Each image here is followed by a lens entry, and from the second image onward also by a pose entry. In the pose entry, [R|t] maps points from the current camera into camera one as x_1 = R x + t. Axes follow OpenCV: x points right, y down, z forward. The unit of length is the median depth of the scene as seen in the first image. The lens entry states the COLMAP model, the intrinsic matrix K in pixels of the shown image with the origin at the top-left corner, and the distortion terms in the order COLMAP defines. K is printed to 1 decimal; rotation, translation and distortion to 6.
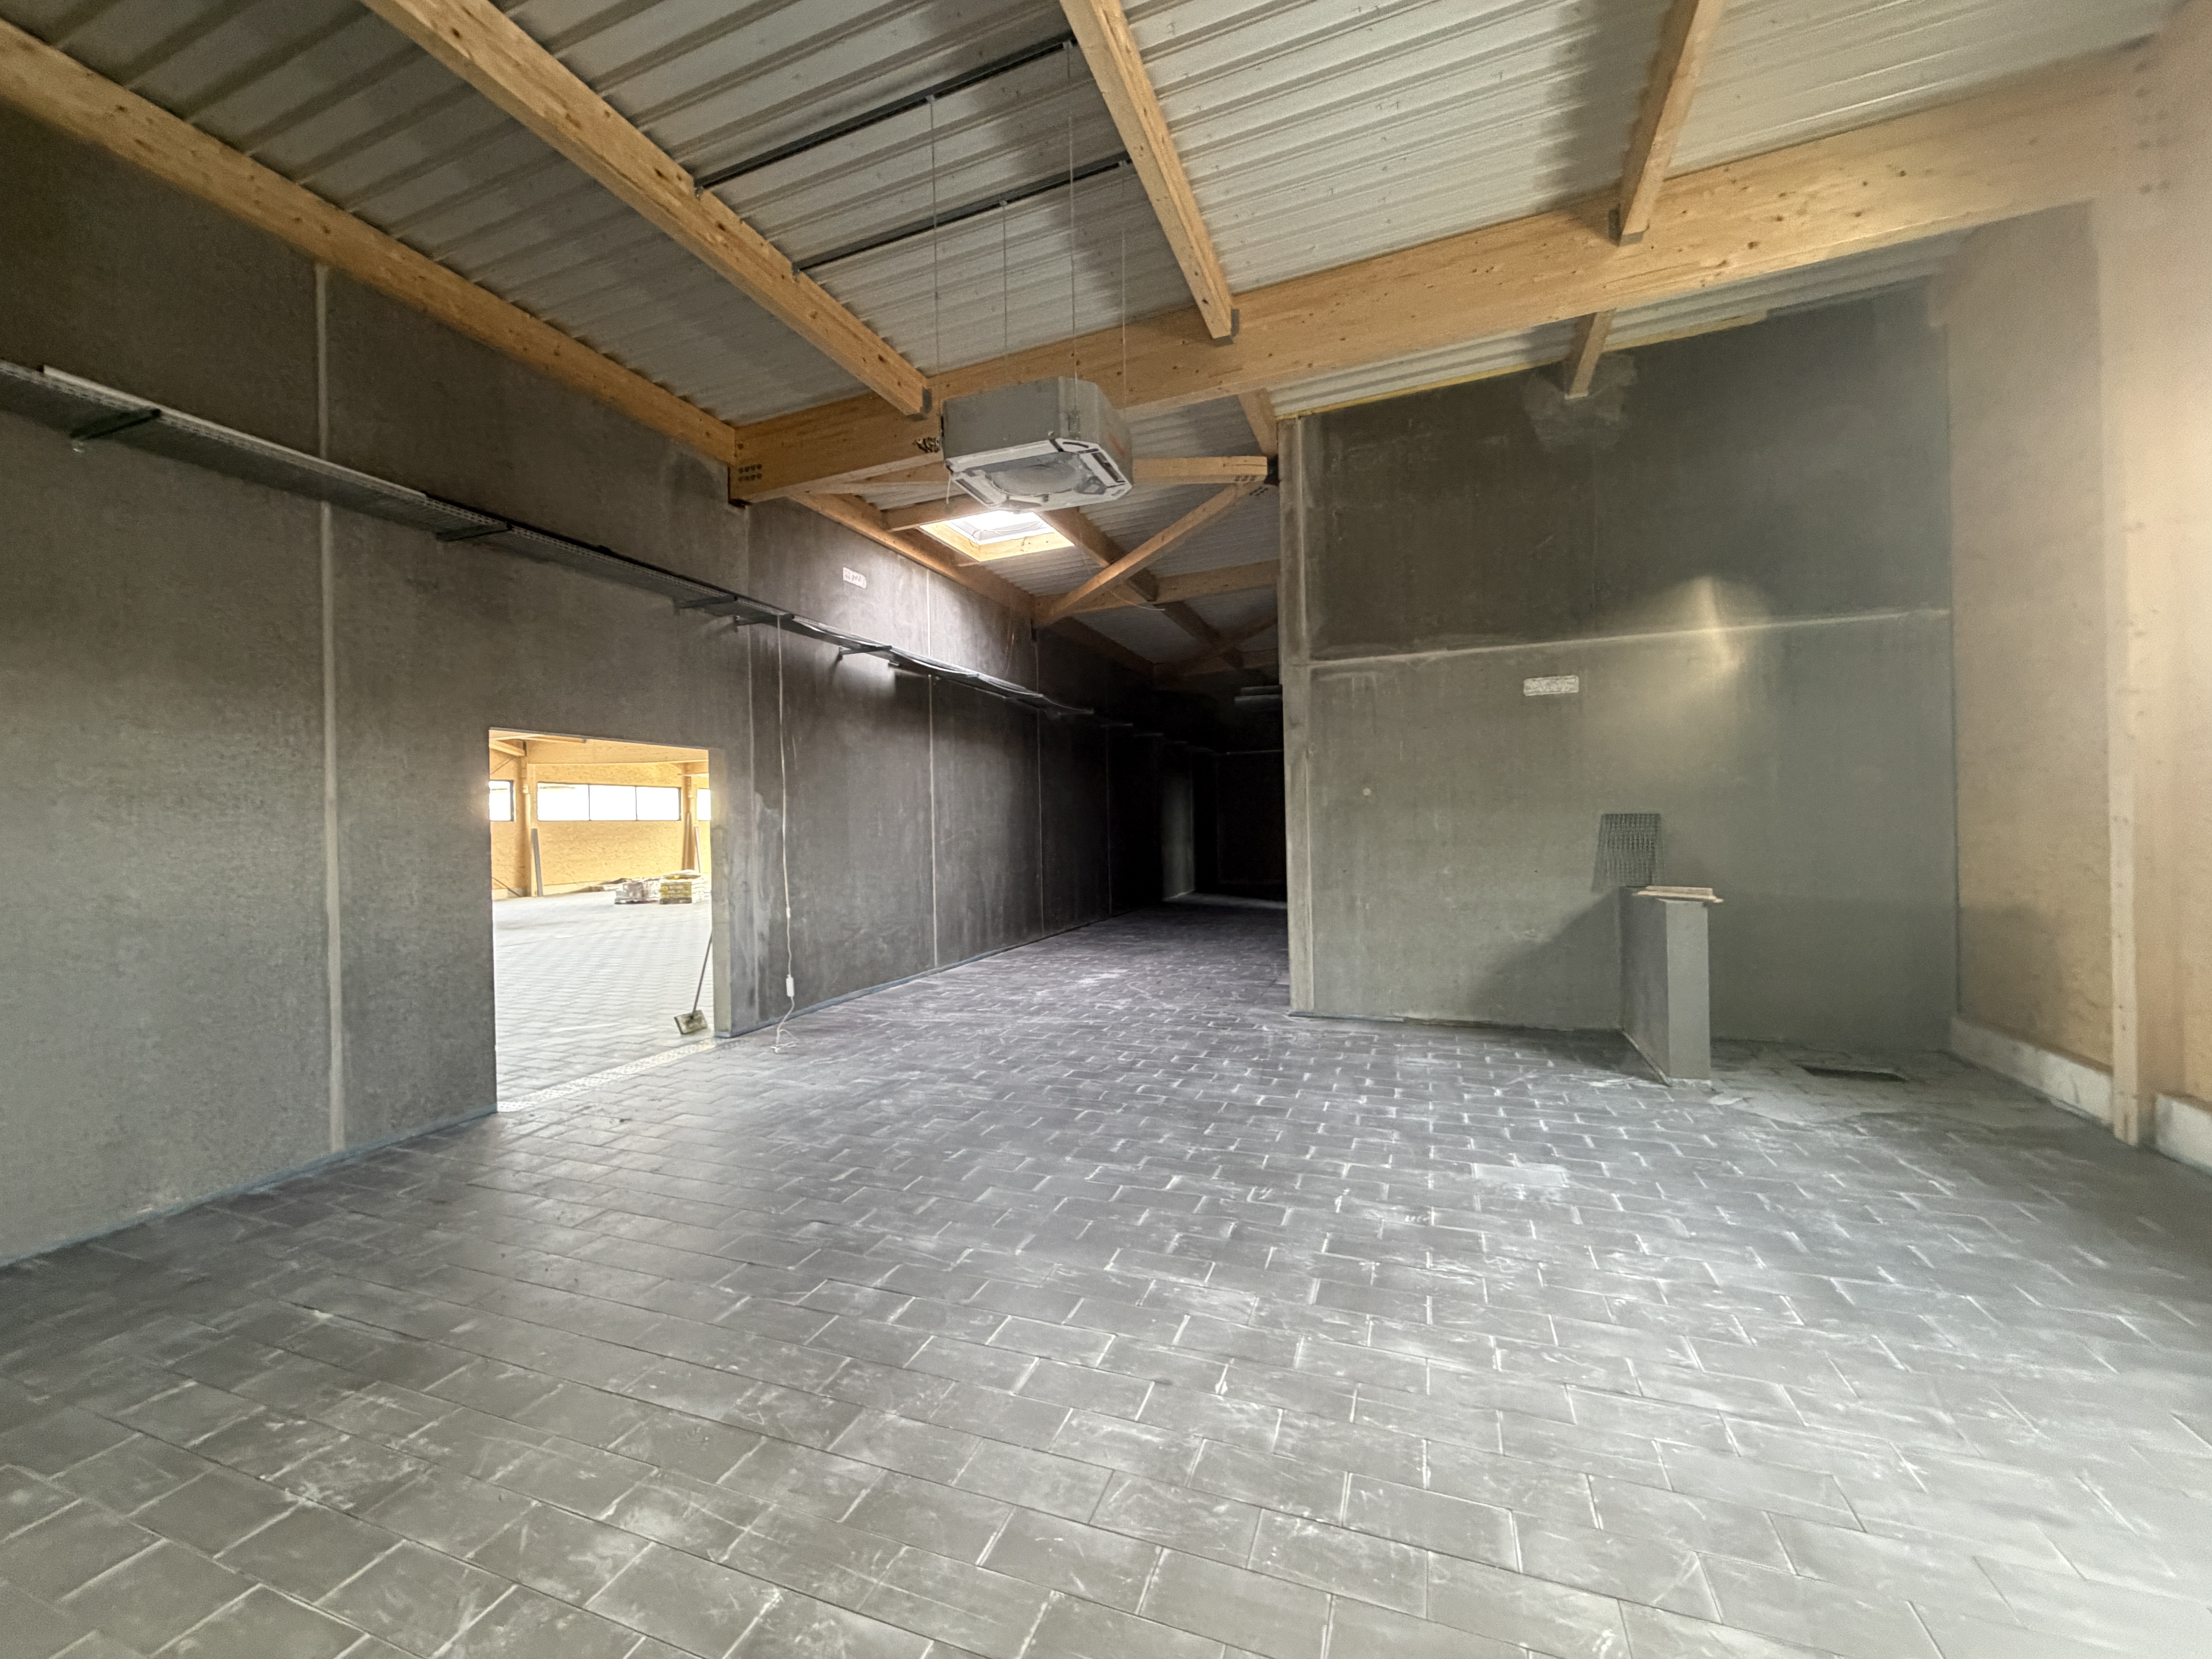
lens RADIAL K [[884.2, 0, 1099.1], [0, 884.2, 827.3], [0, 0, 1]] dist [-0.000130, -0.000121]
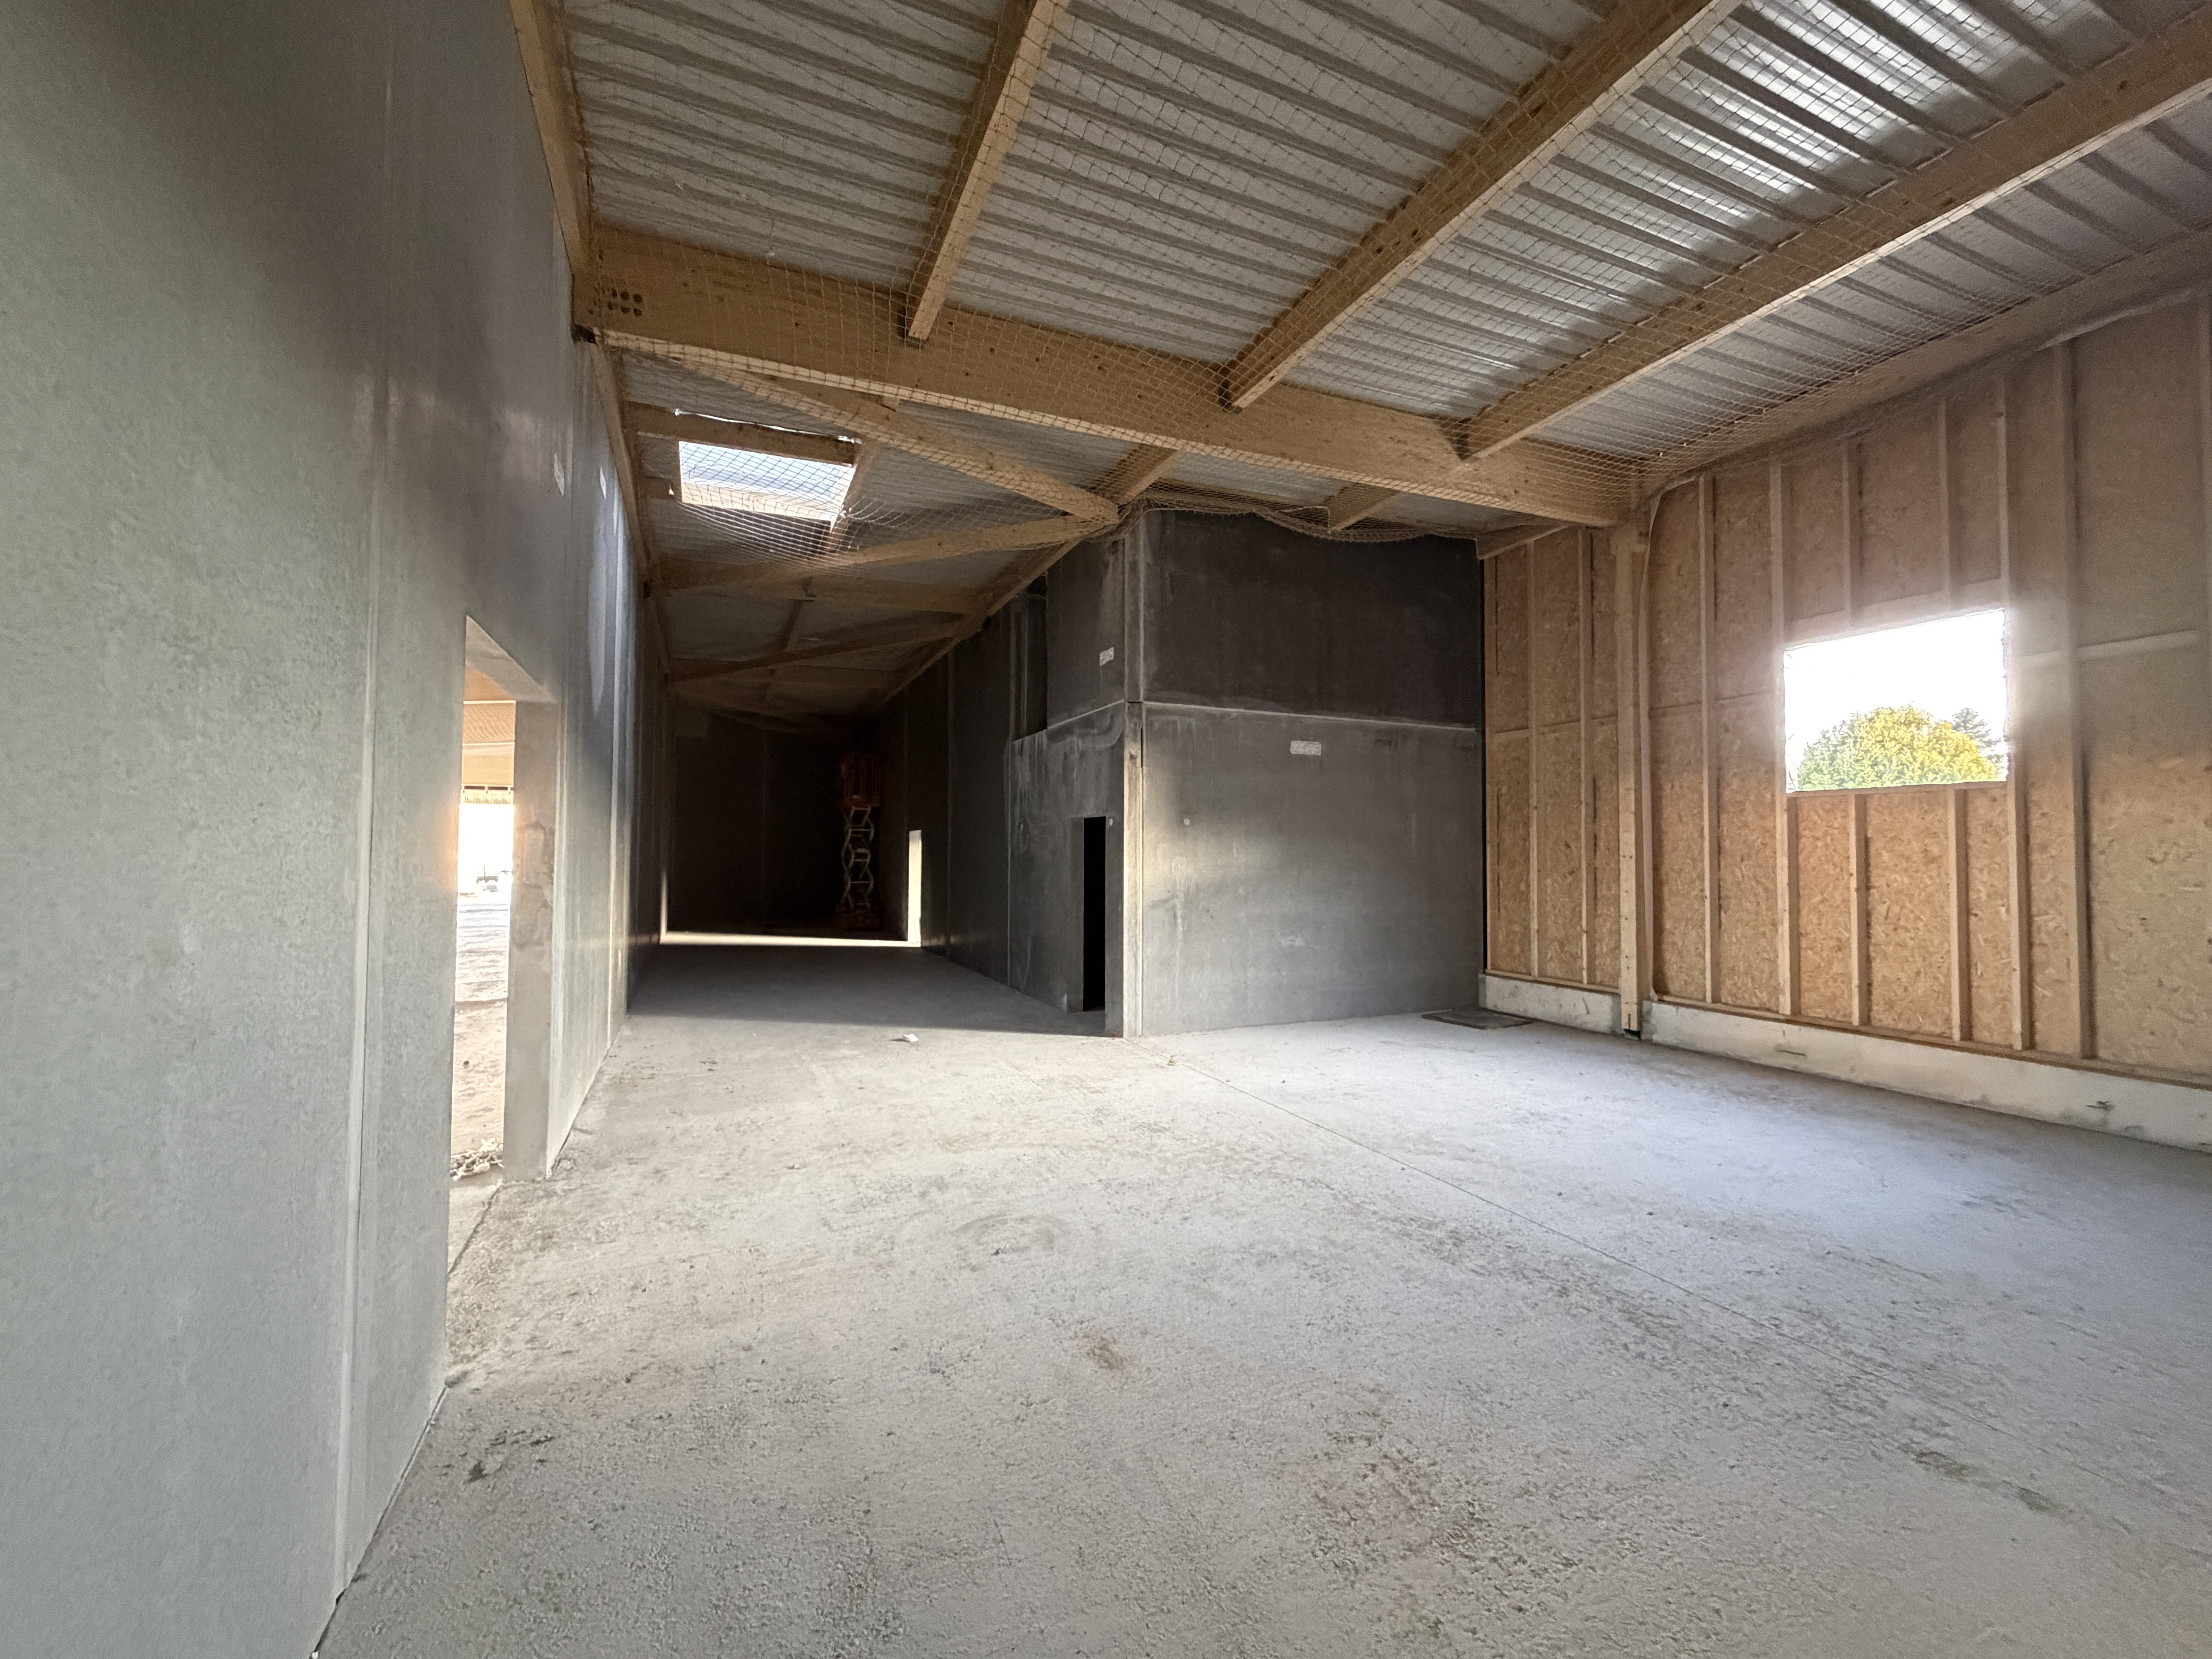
lens RADIAL K [[884.2, 0, 1097.9], [0, 884.2, 832.6], [0, 0, 1]] dist [-0.000130, -0.000121]
pose [[0.710196, 0.031857, 0.703283, -0.597316], [-0.021566, 0.999491, -0.023497, 0.002641], [-0.703674, 0.001521, 0.710522, 0.272098]]
